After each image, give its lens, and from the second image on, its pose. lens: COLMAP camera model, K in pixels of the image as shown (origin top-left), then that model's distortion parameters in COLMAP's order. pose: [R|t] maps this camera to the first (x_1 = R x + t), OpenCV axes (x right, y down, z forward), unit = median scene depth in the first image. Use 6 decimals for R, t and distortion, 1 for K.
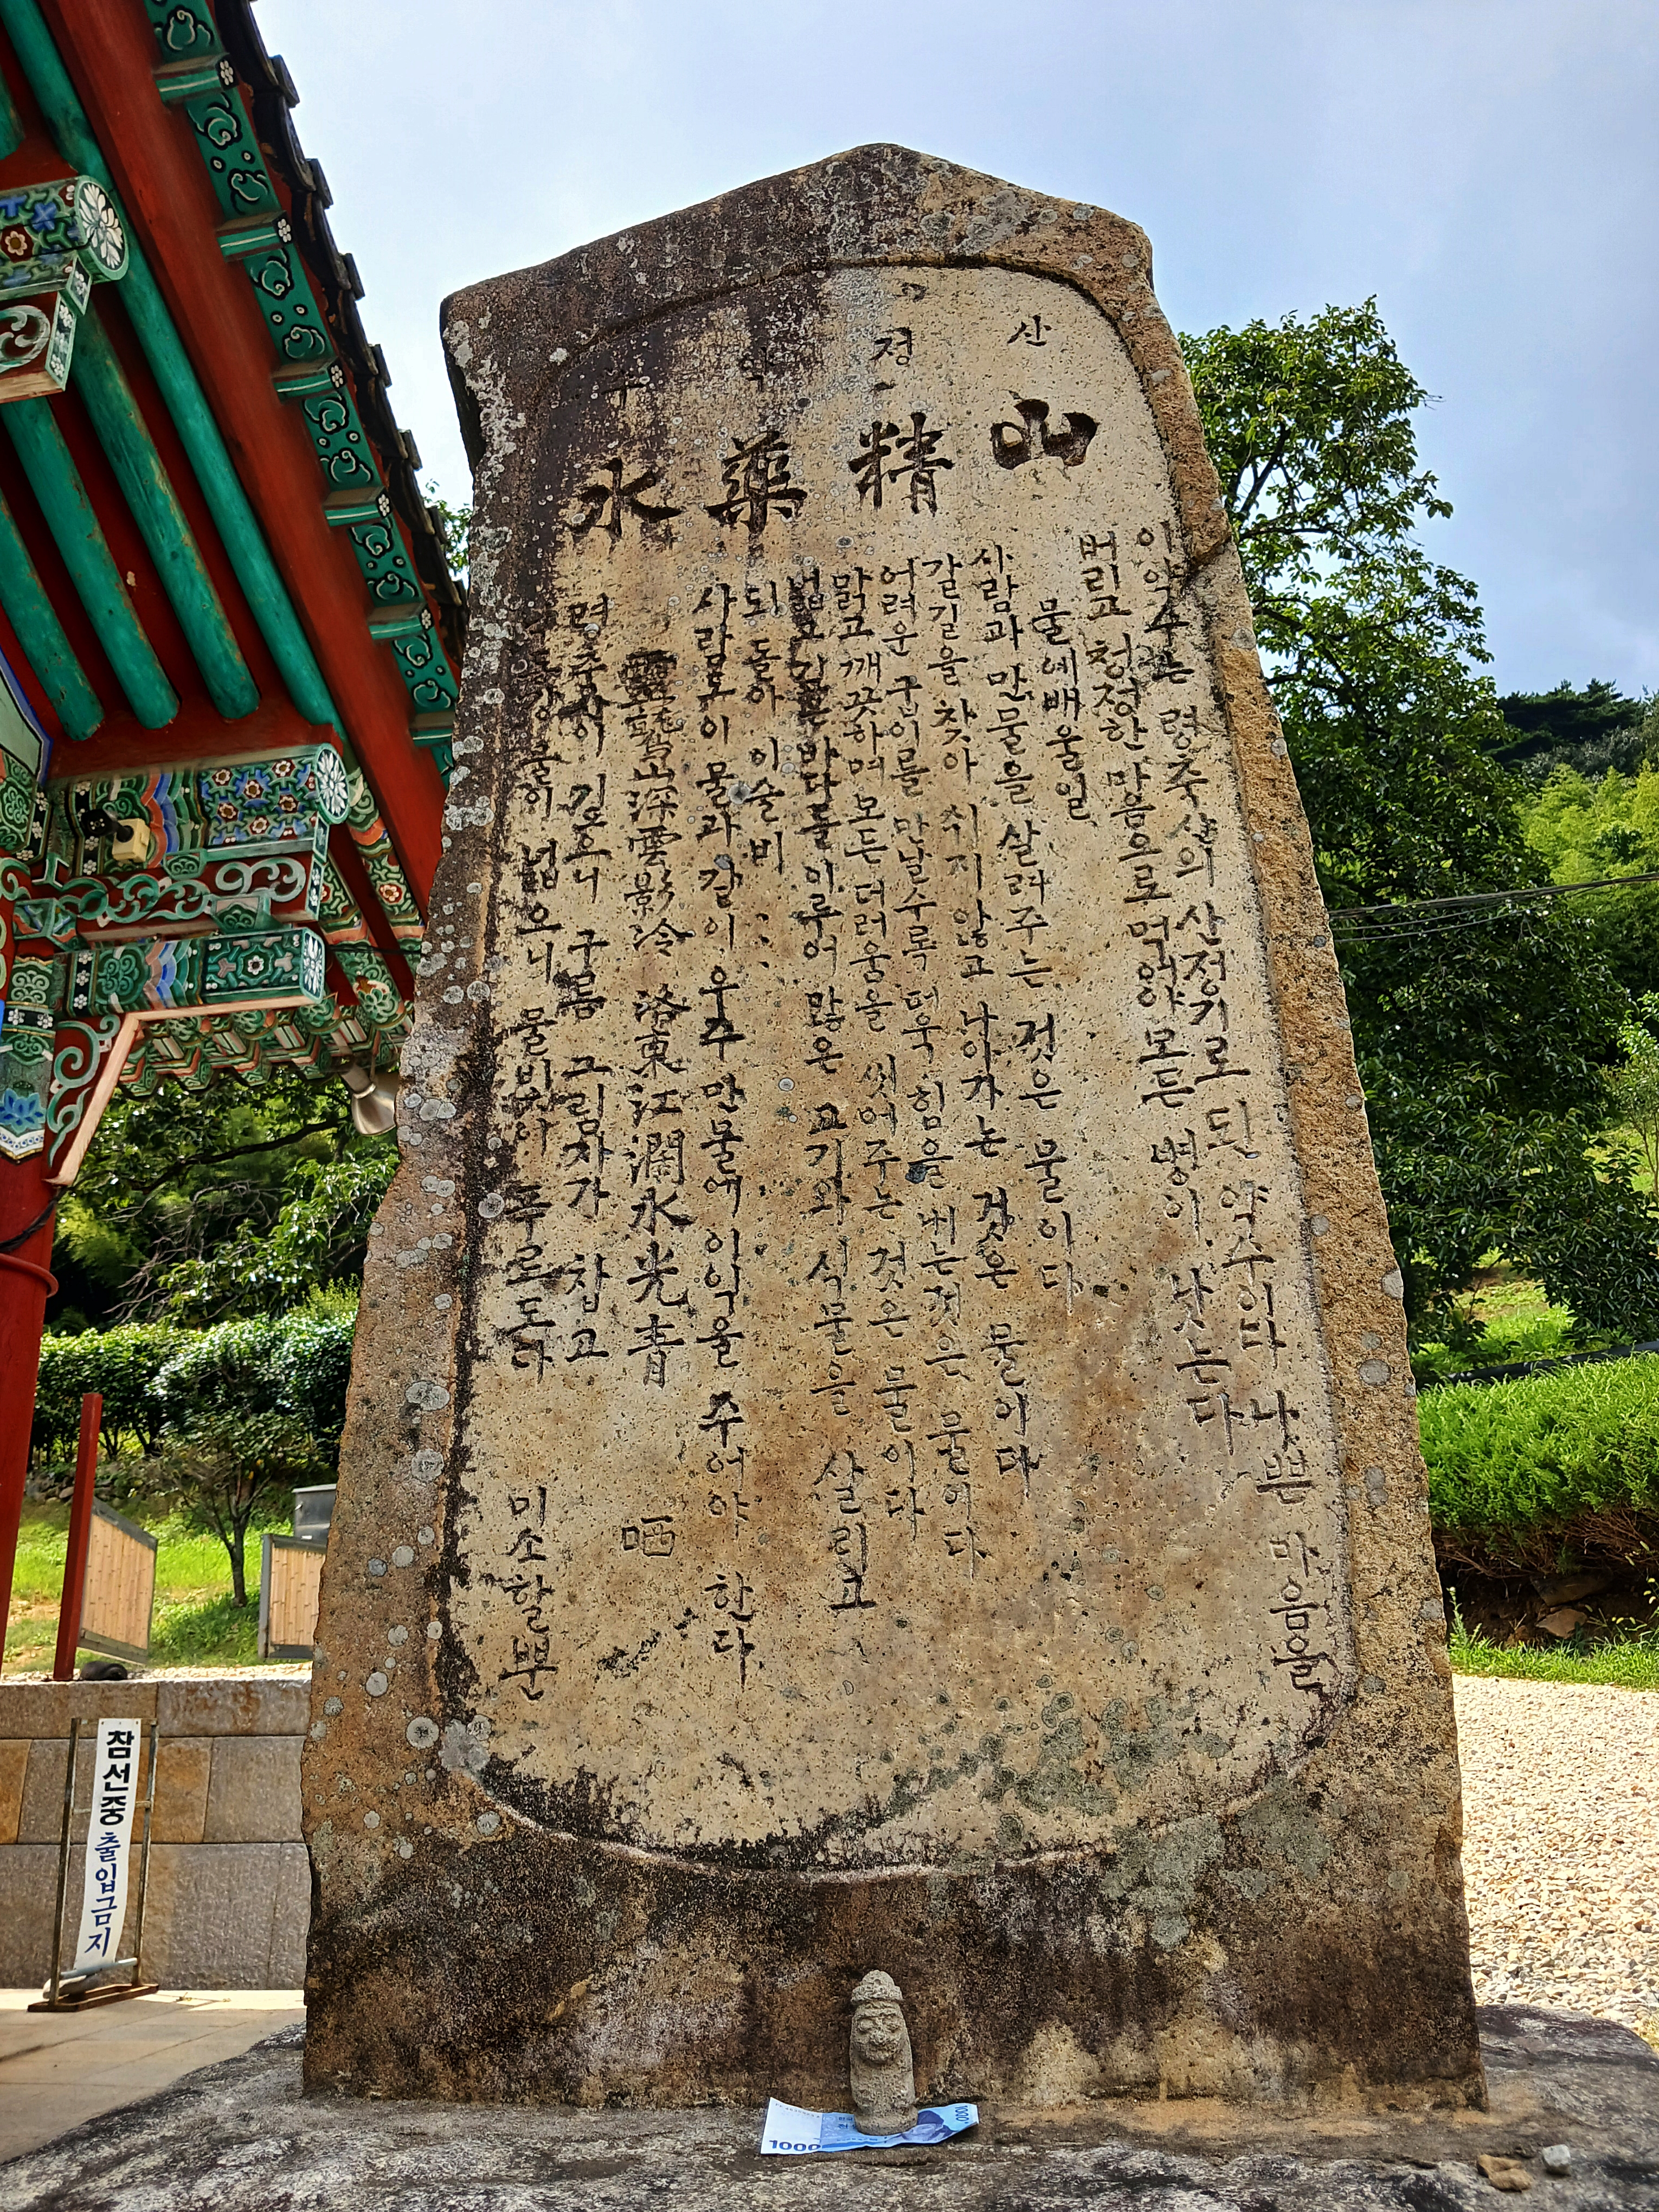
lens RADIAL K [[1746.2, 0, 786.4], [0, 1746.2, 1047.0], [0, 0, 1]] dist [0.090959, -0.219268]
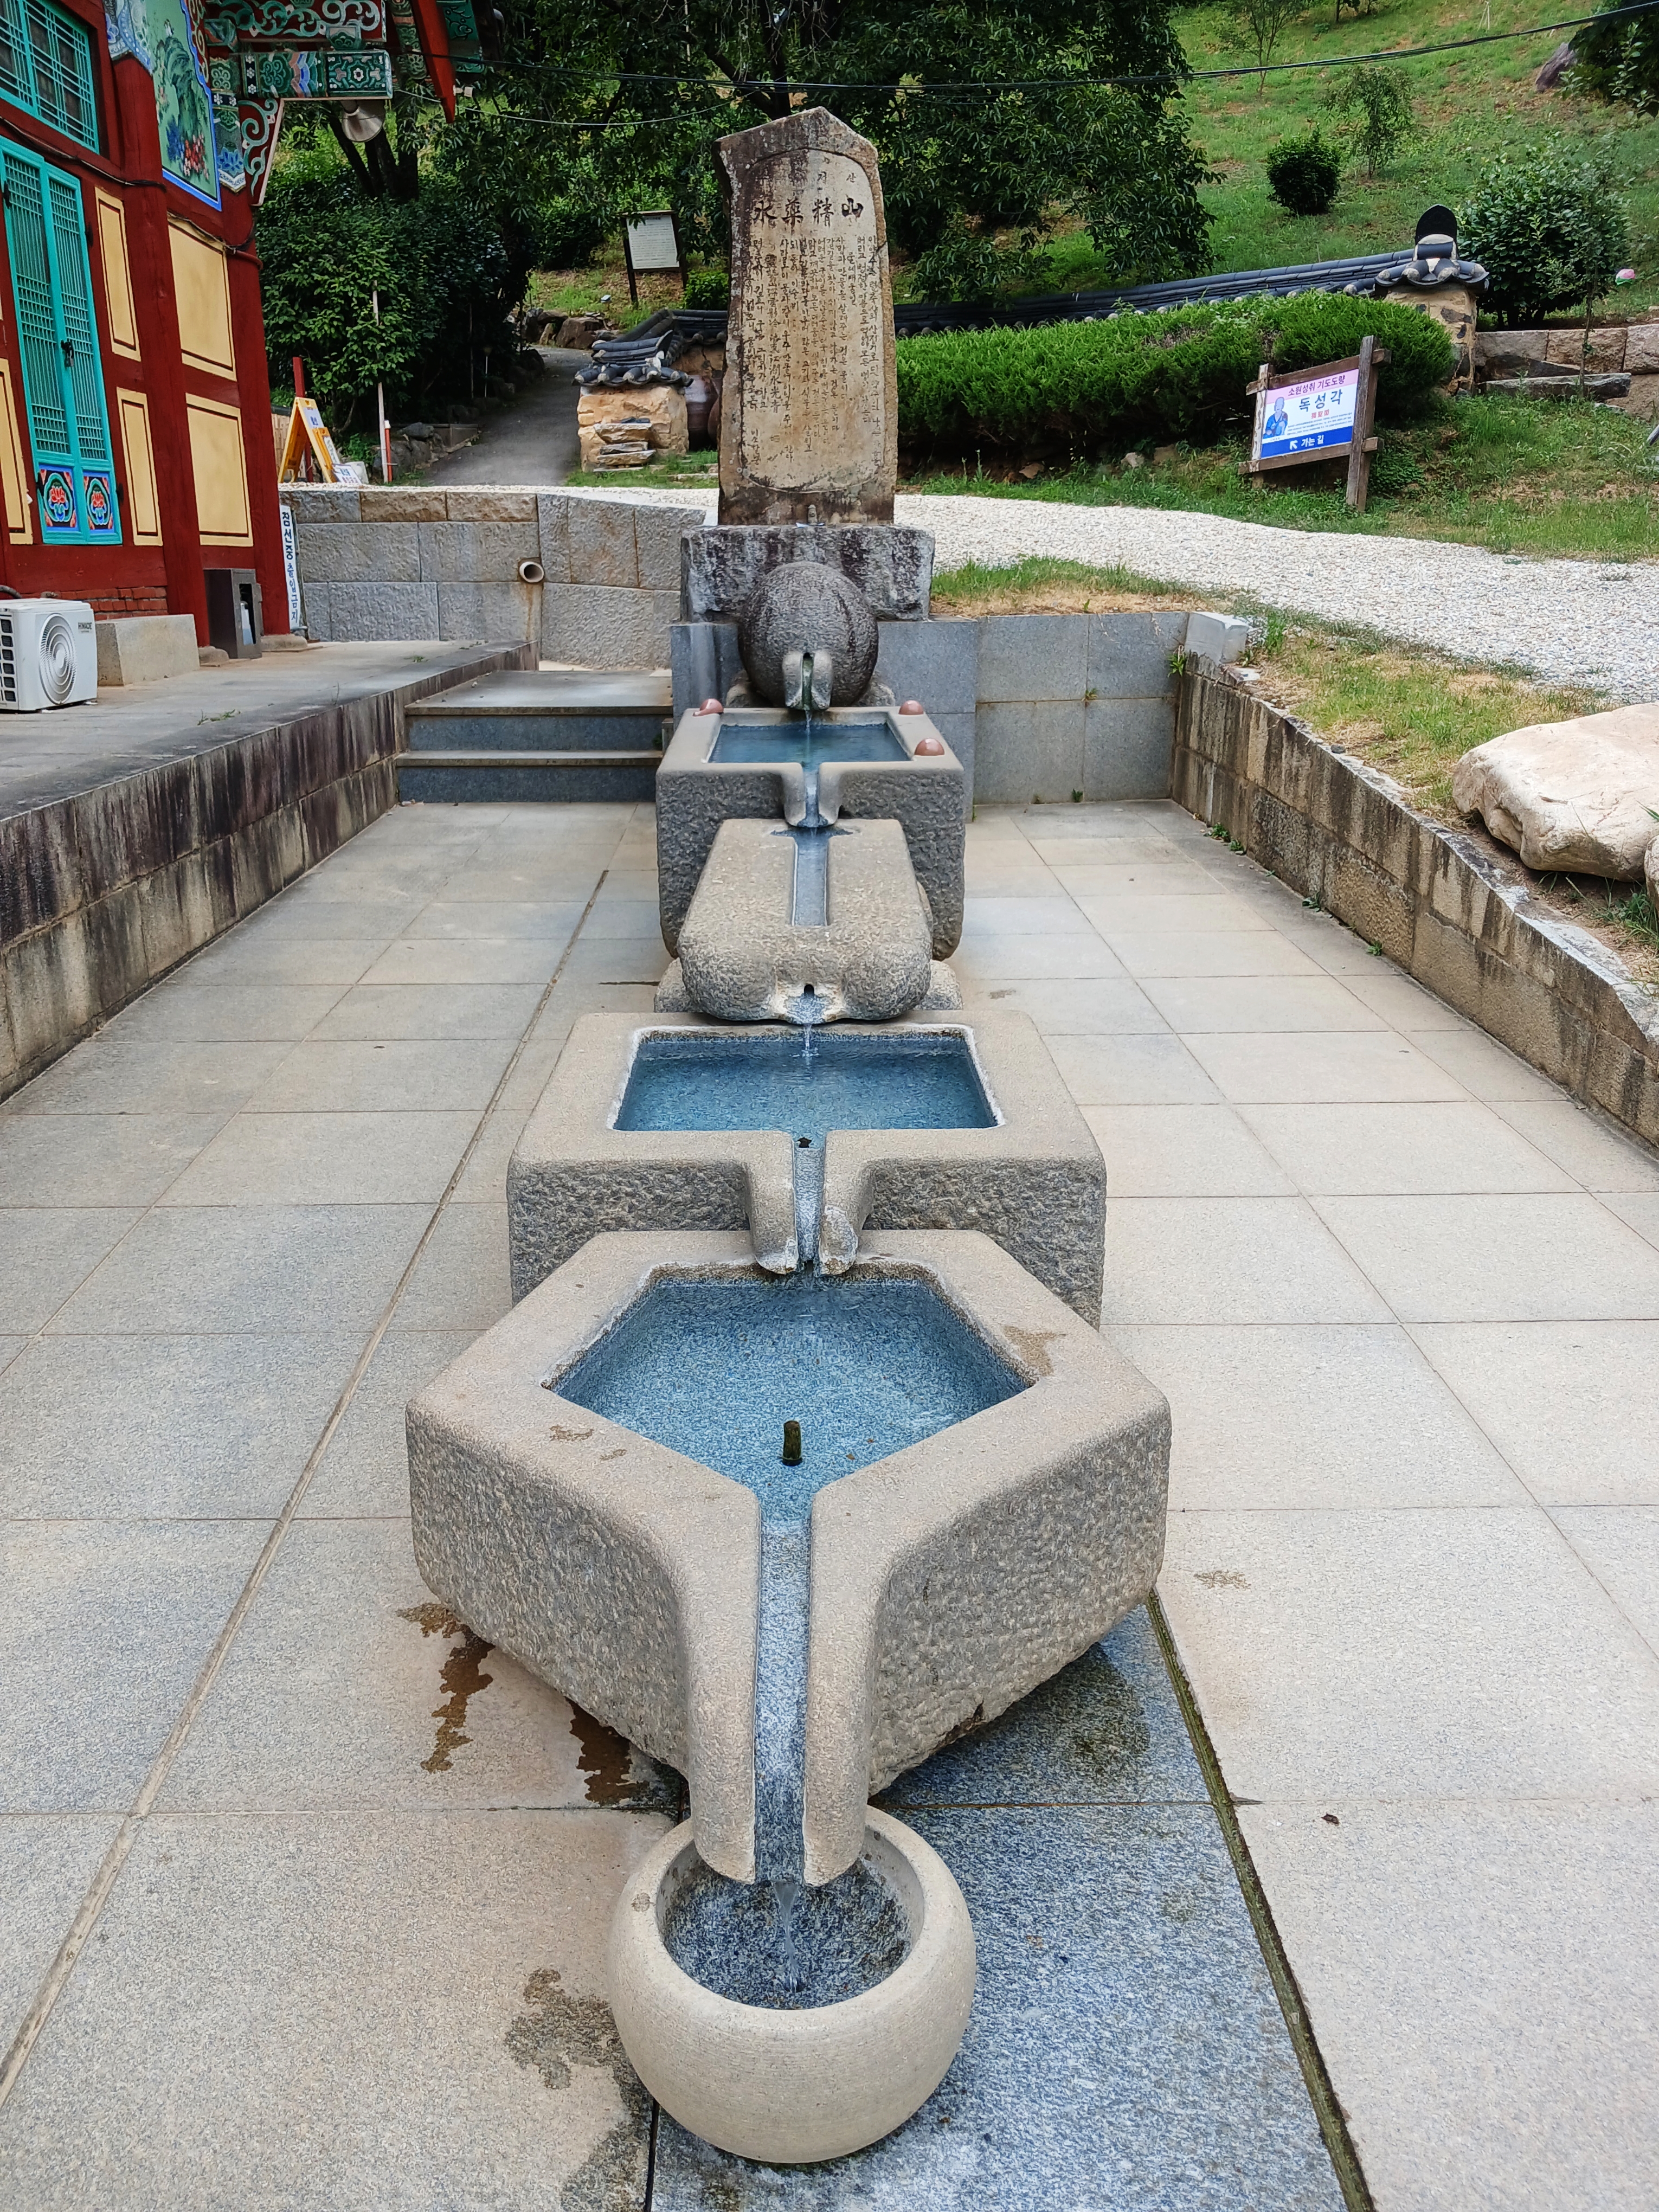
lens RADIAL K [[1773.9, 0, 829.5], [0, 1773.9, 1106.0], [0, 0, 1]] dist [0.010942, -0.038550]
pose [[0.975993, -0.055675, 0.210564, -1.156765], [-0.084770, 0.793443, 0.602713, -1.414832], [-0.200626, -0.606093, 0.769675, -4.544752]]
